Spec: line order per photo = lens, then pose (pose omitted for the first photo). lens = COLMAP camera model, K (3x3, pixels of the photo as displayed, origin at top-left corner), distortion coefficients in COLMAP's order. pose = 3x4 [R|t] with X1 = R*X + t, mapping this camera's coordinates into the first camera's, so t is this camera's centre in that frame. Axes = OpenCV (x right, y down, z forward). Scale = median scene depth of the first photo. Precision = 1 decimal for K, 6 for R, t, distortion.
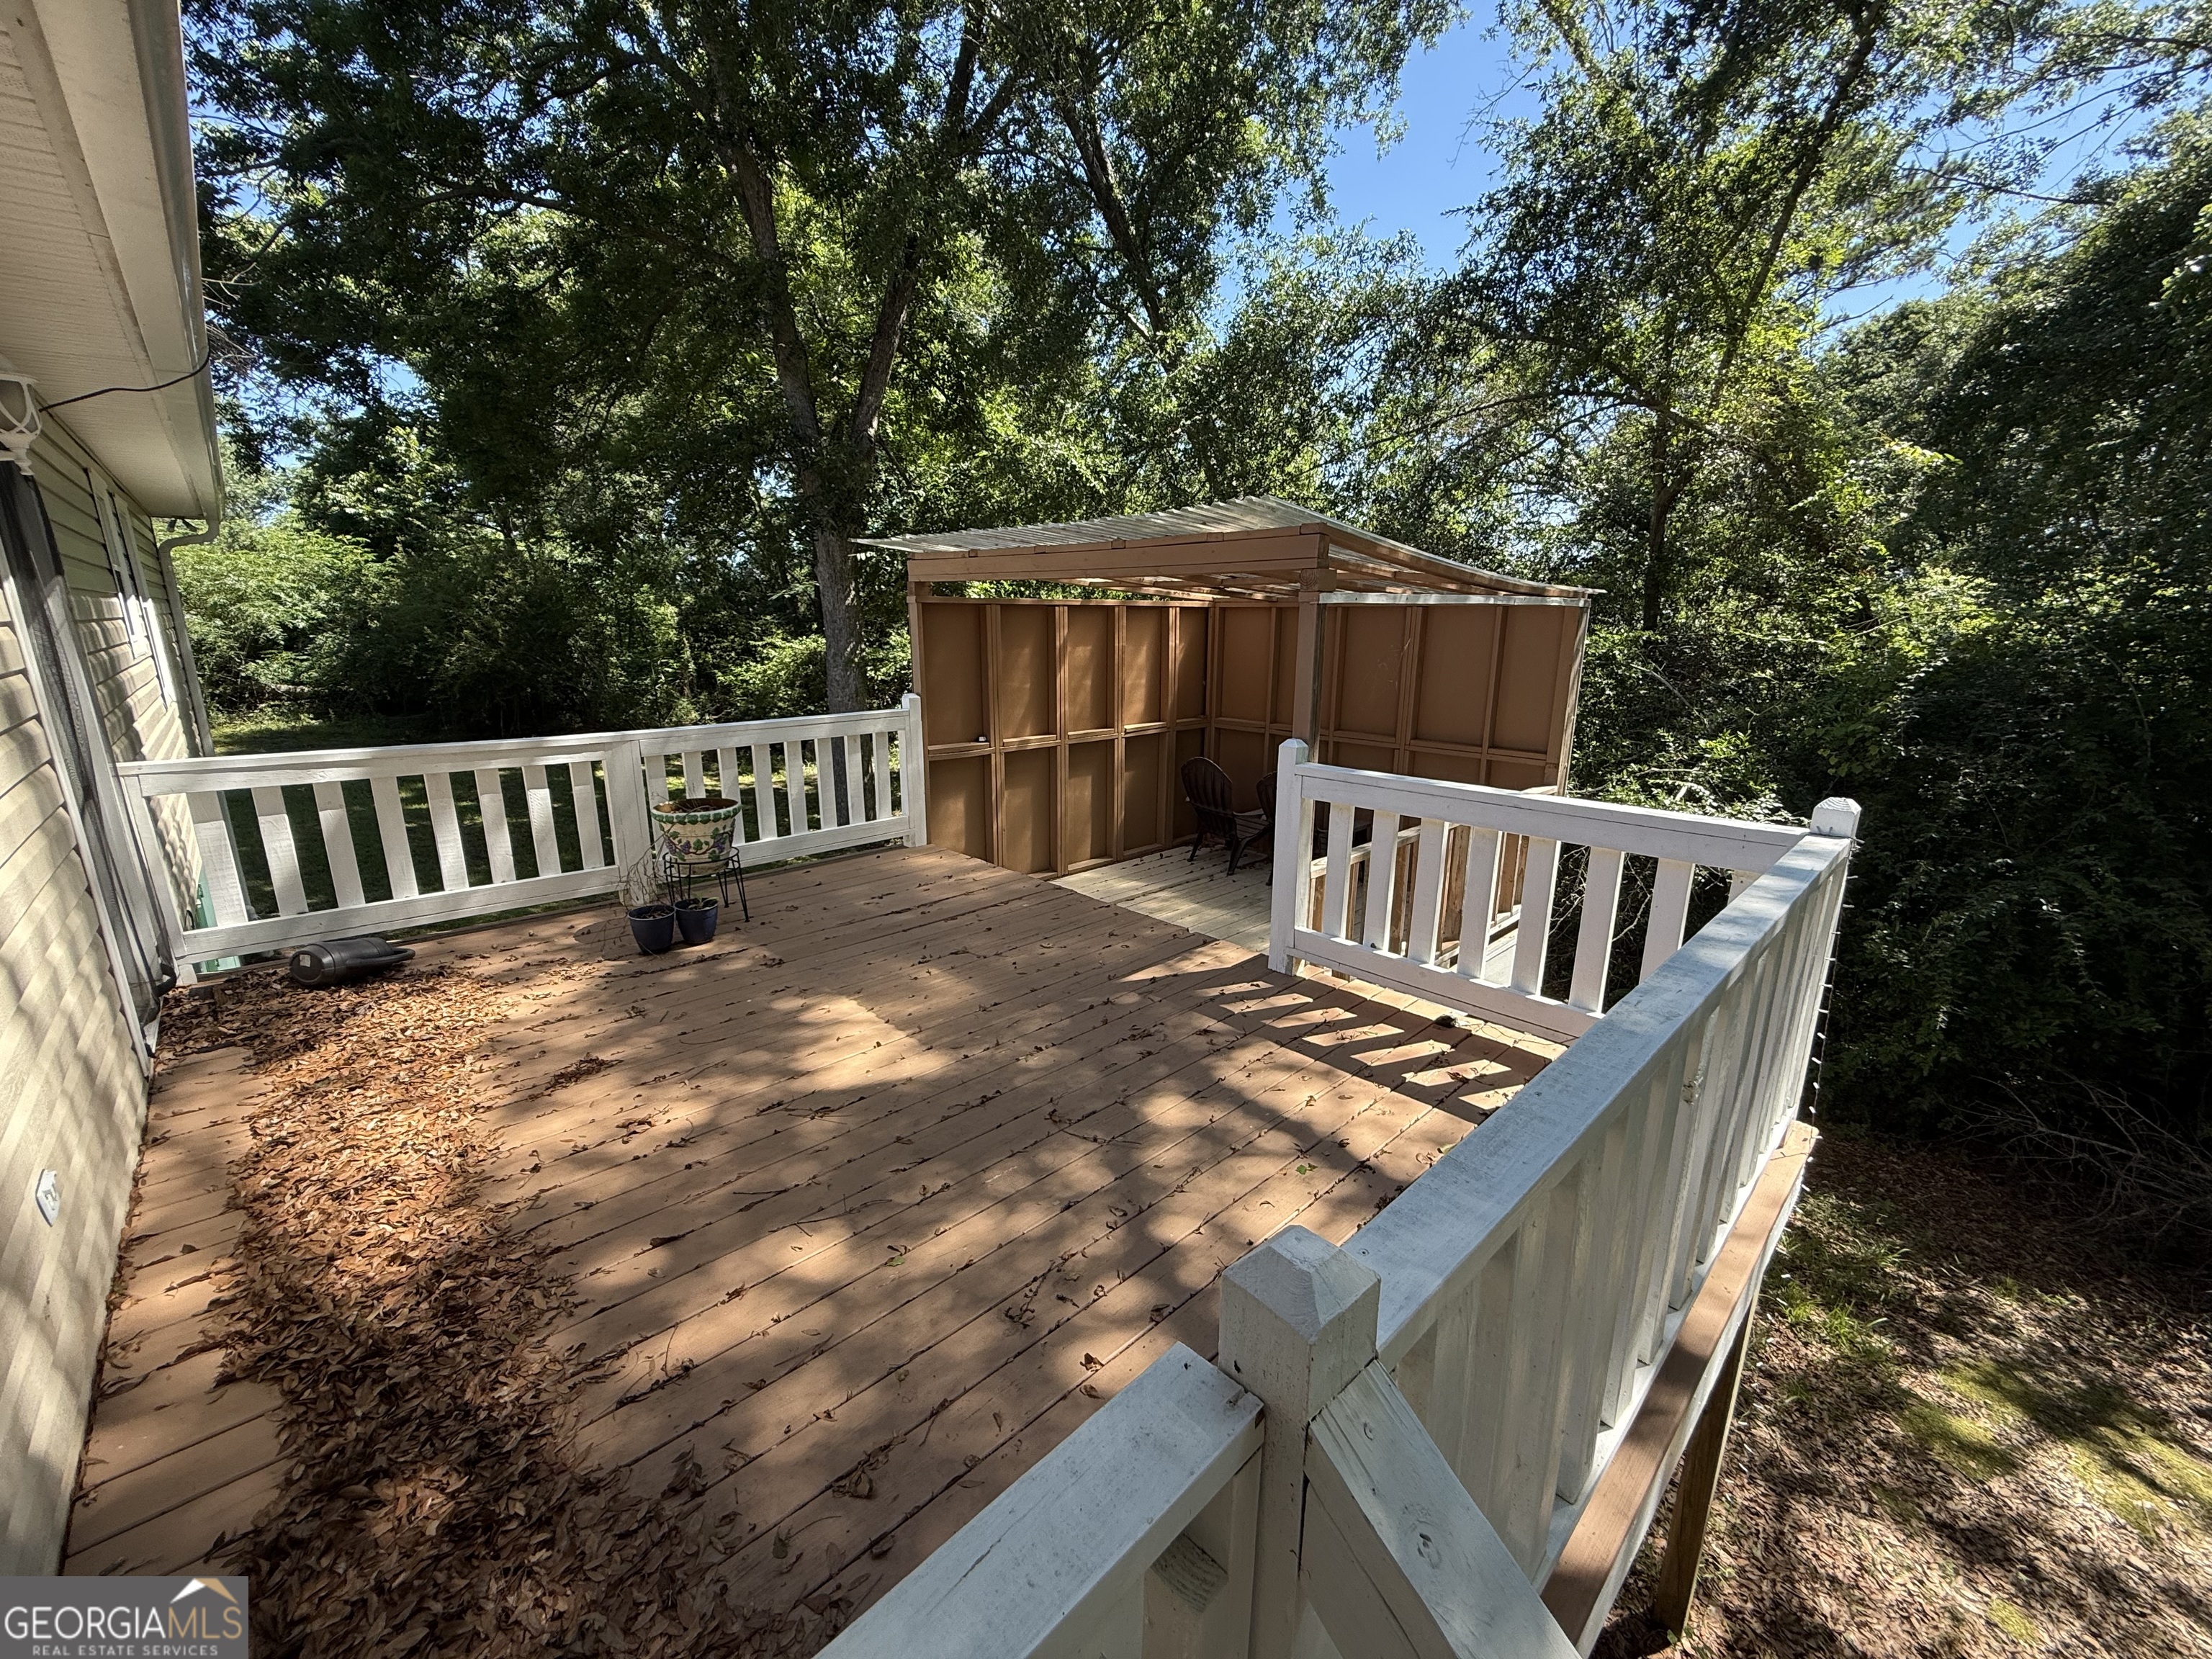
lens RADIAL K [[889.8, 0, 1108.6], [0, 889.8, 834.1], [0, 0, 1]] dist [-0.001382, 0.000074]
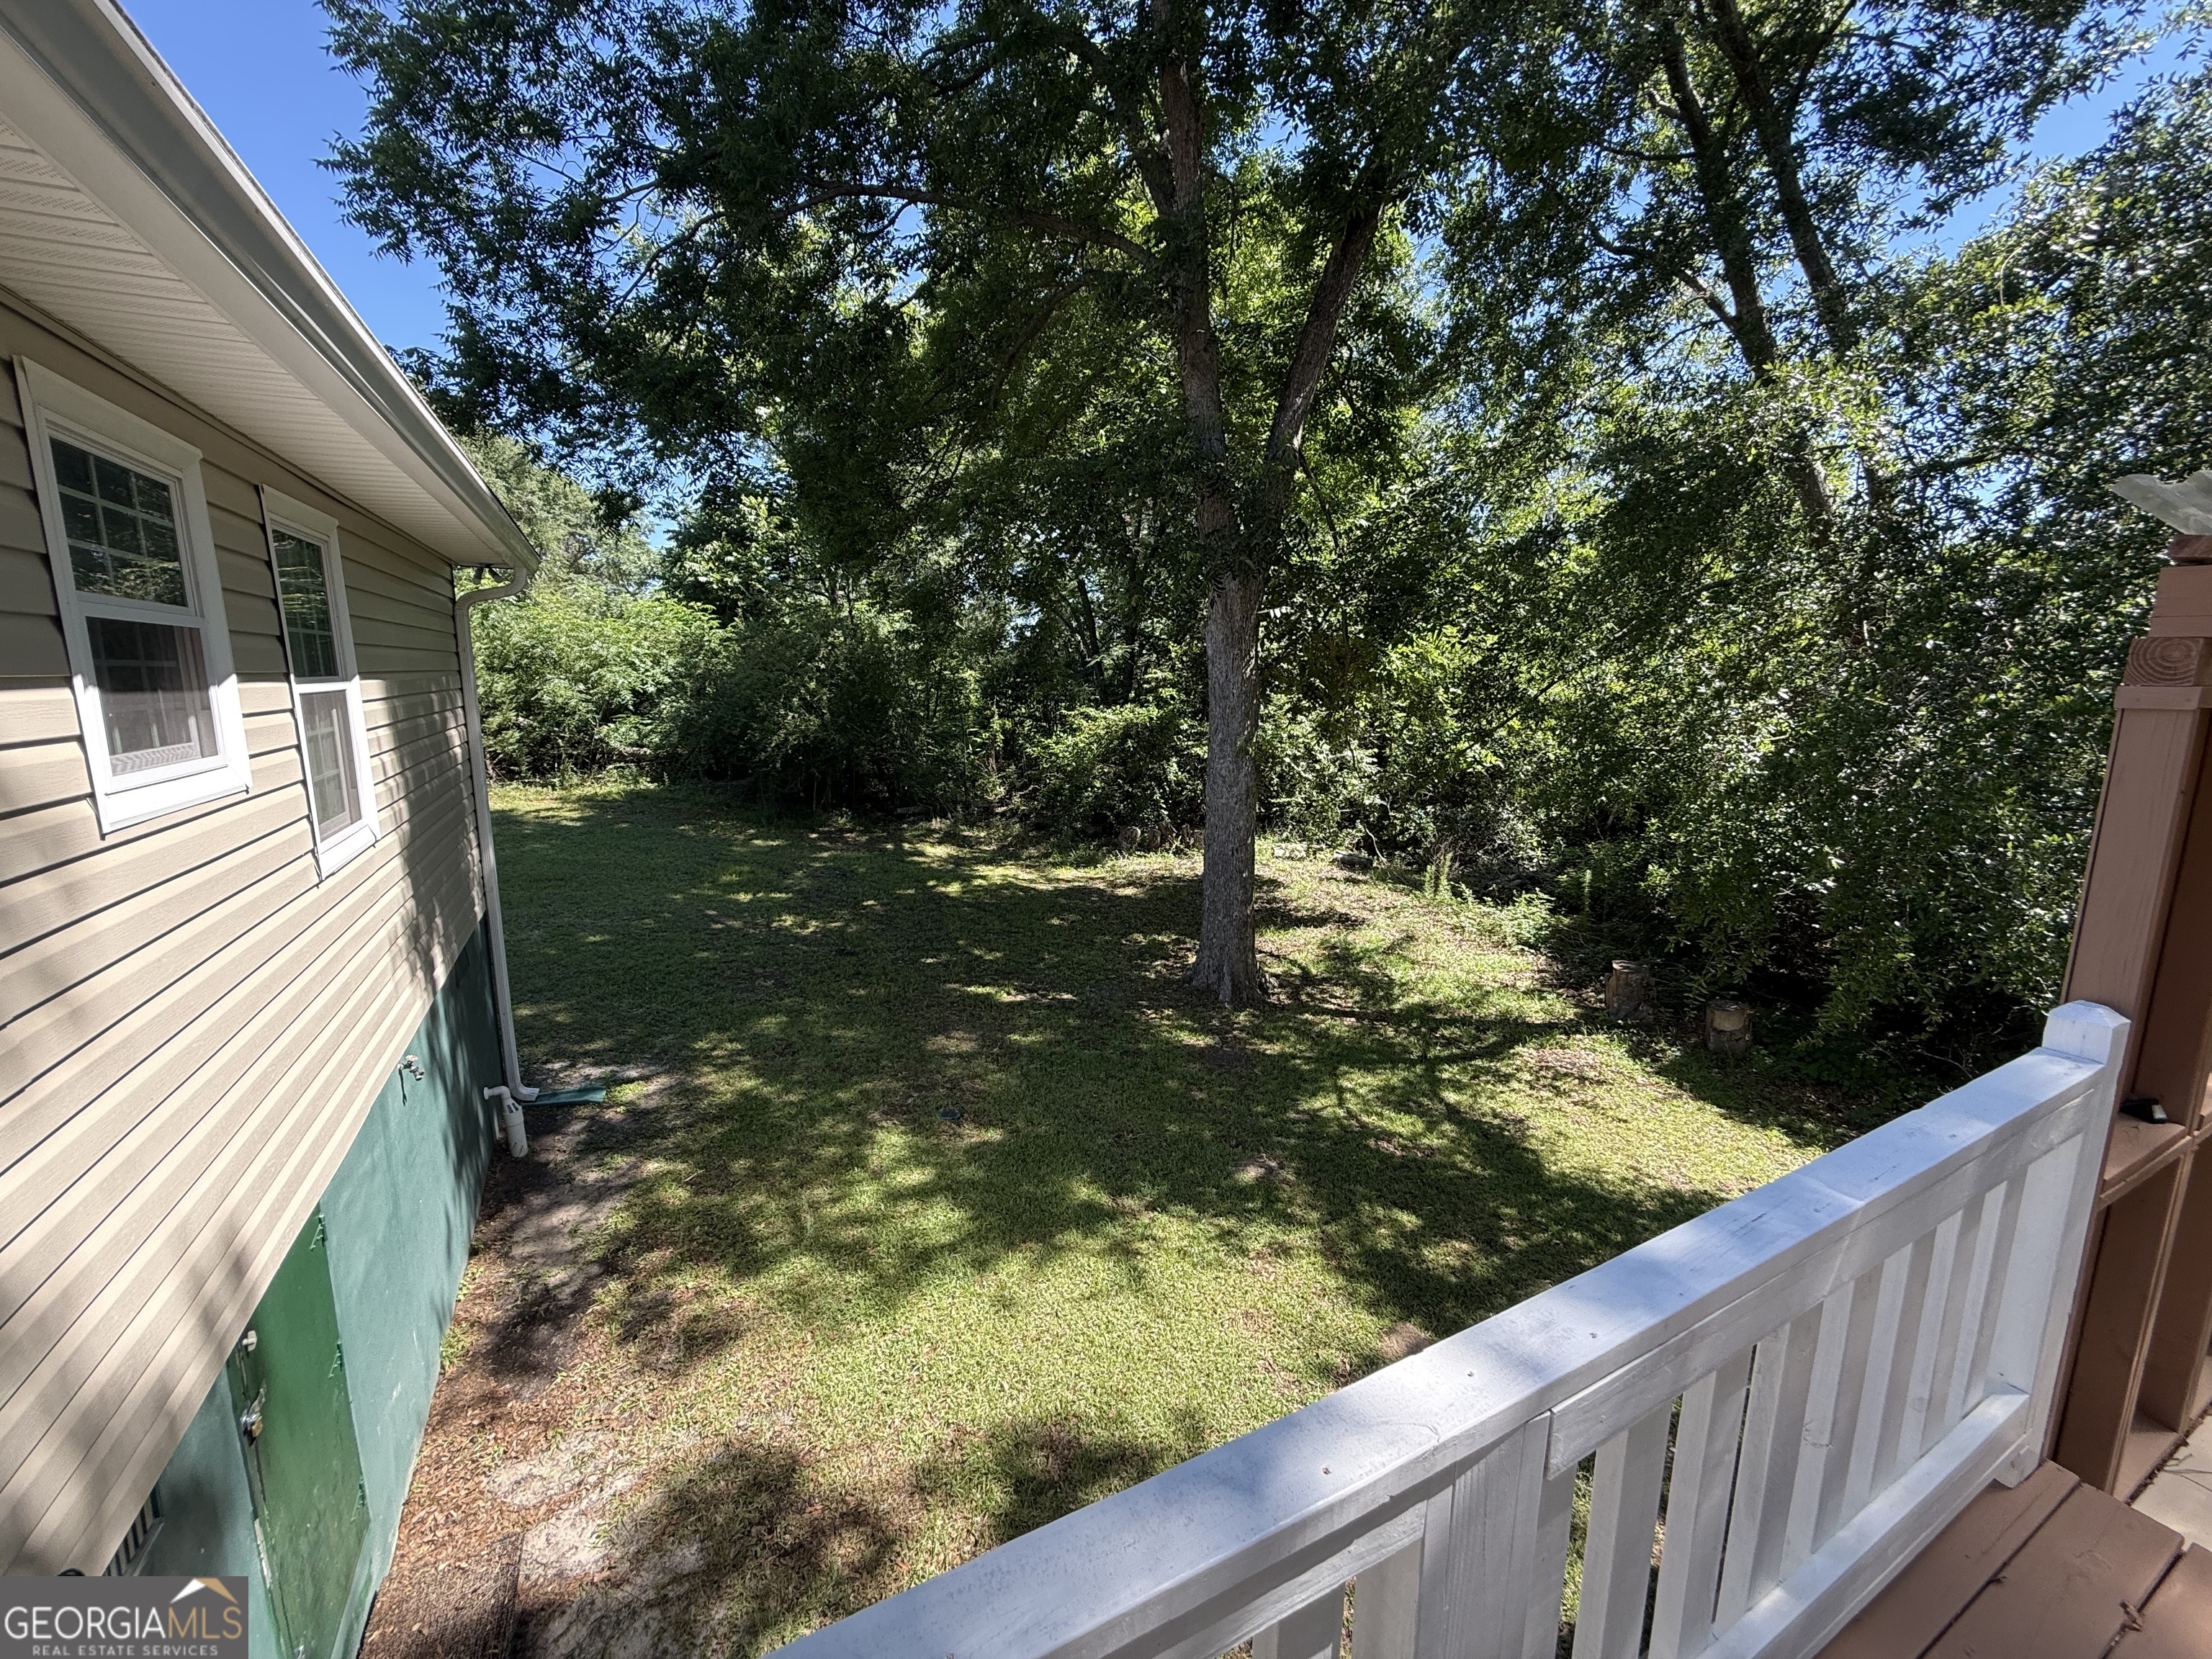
lens RADIAL K [[889.8, 0, 1101.4], [0, 889.8, 825.9], [0, 0, 1]] dist [-0.001382, 0.000074]
pose [[0.961388, 0.049333, -0.270737, -0.127110], [-0.069828, 0.995334, -0.066590, -0.047638], [0.266189, 0.082924, 0.960347, 0.170641]]
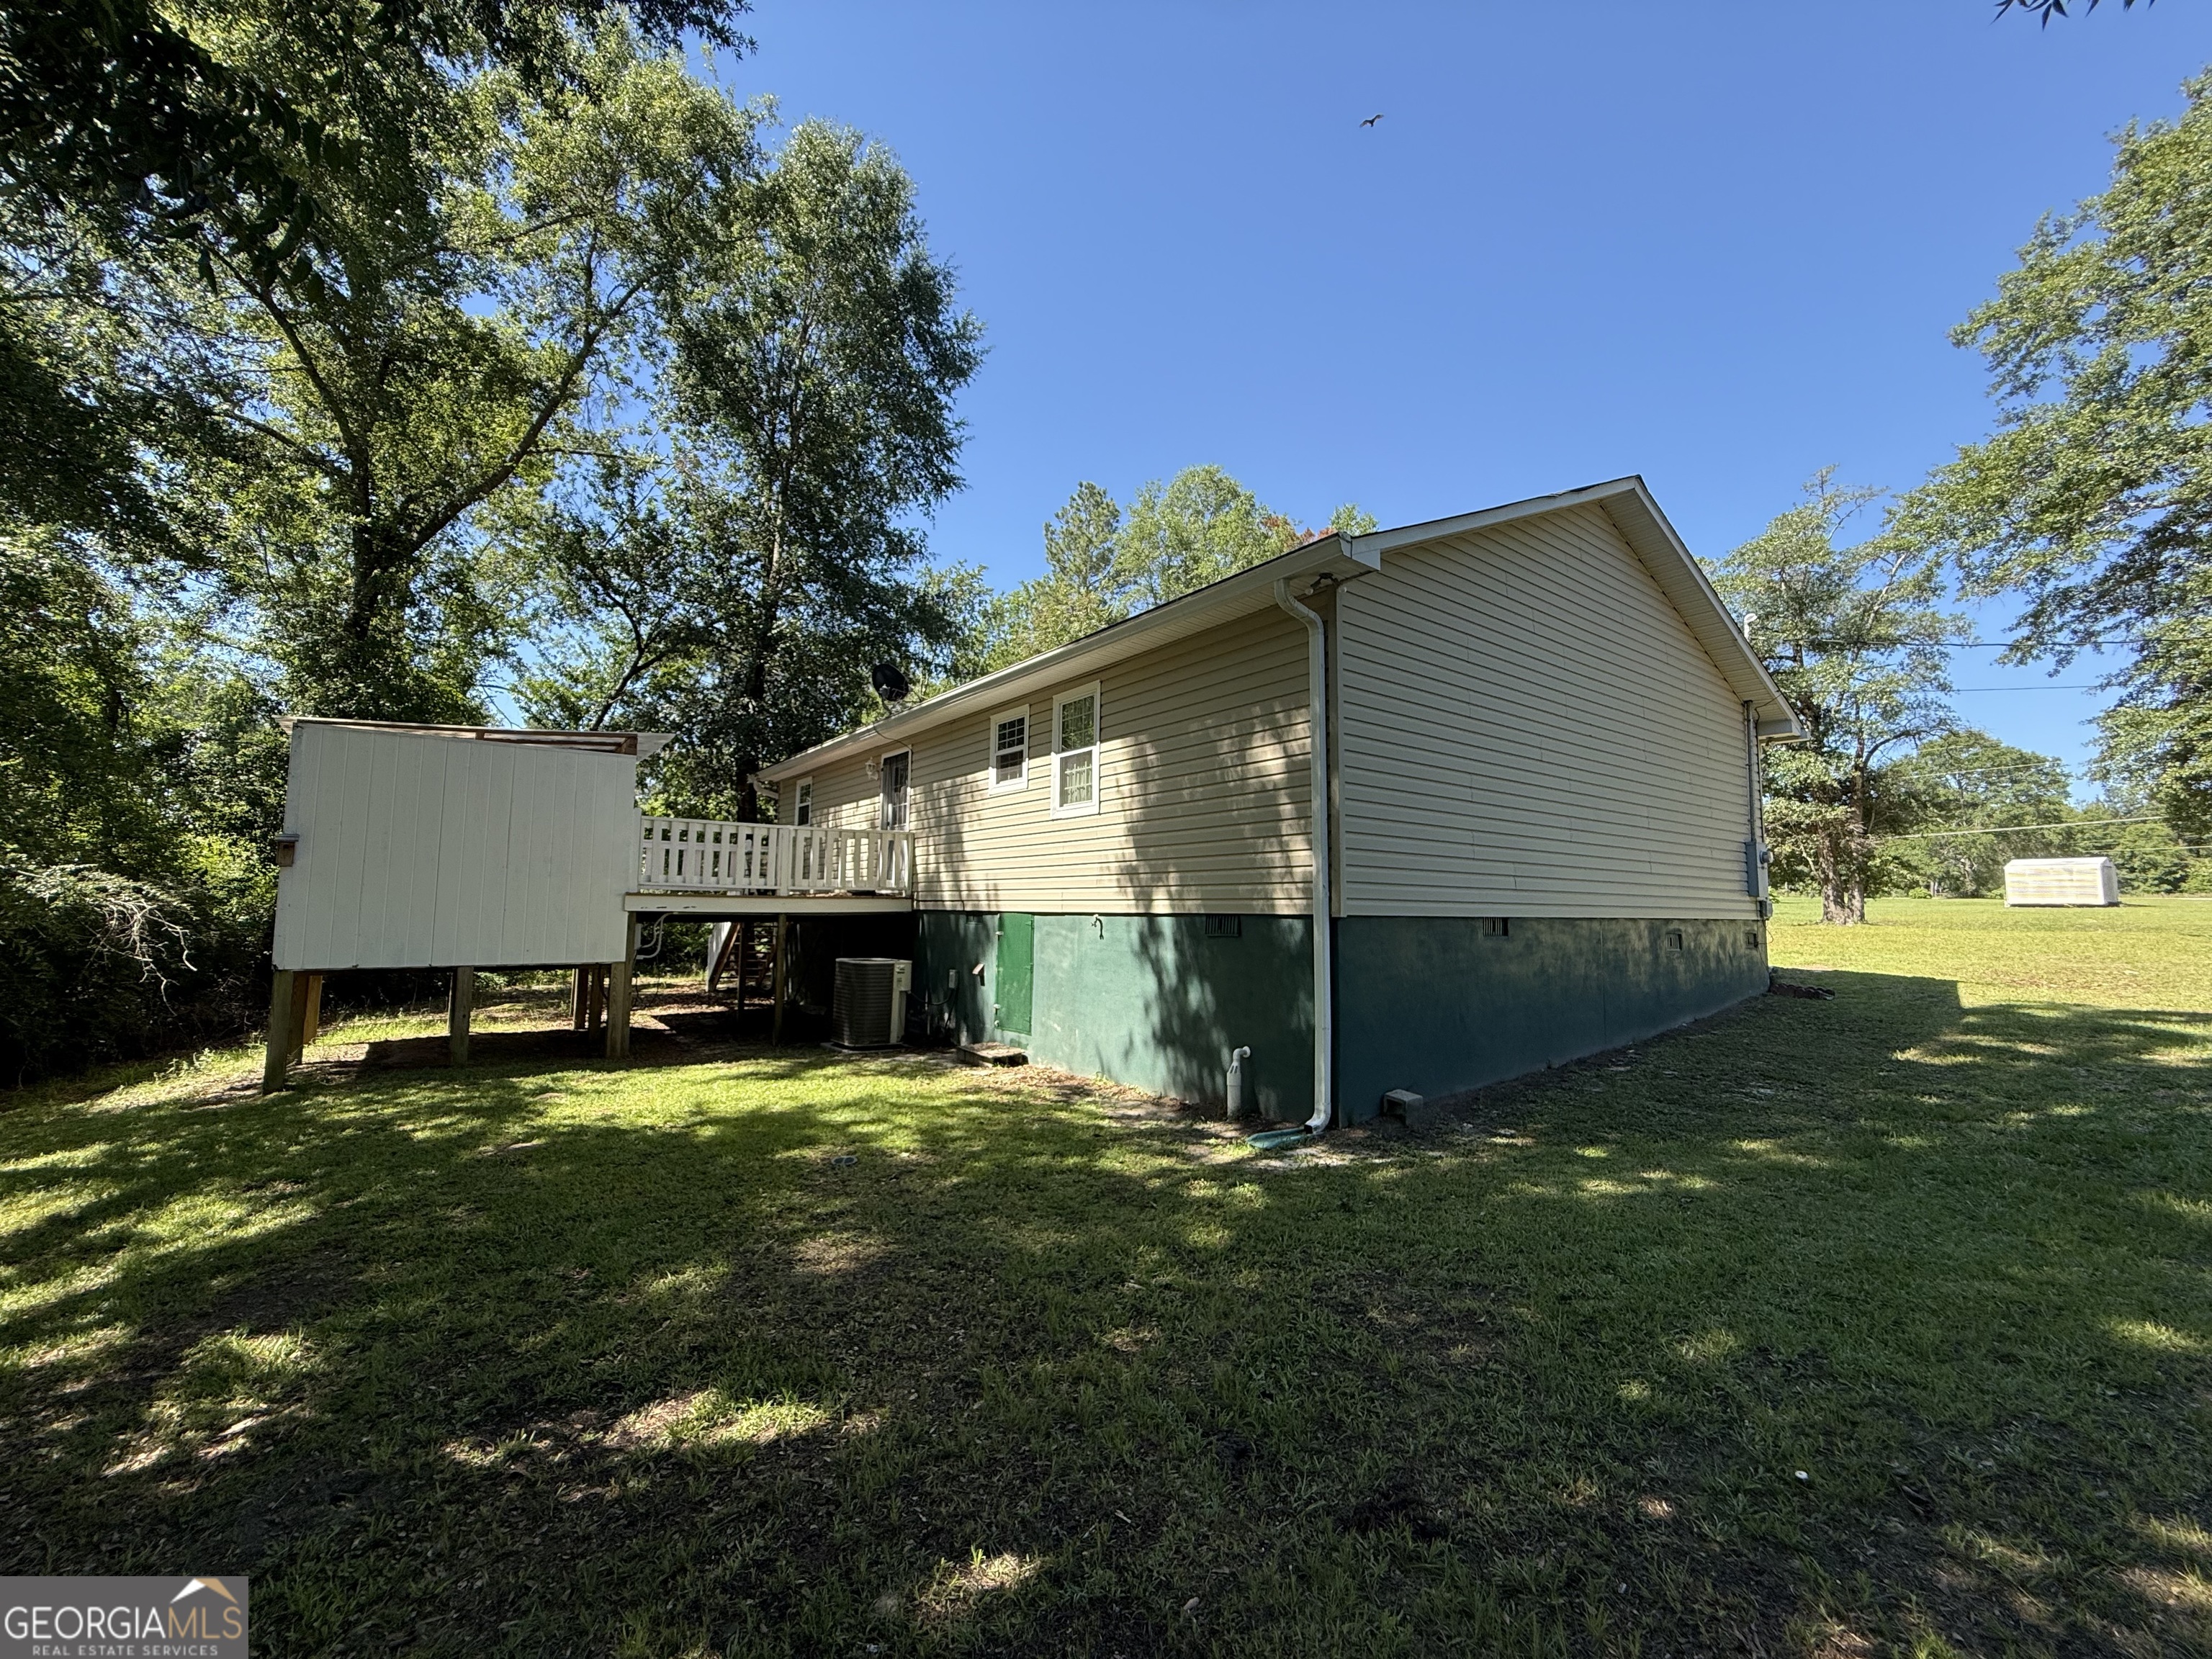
lens RADIAL K [[889.8, 0, 1109.1], [0, 889.8, 834.9], [0, 0, 1]] dist [-0.001382, 0.000074]
pose [[-0.993300, -0.001067, 0.115560, -0.638770], [0.017096, 0.987600, 0.156060, -0.157229], [-0.114294, 0.156990, -0.980964, 1.293387]]
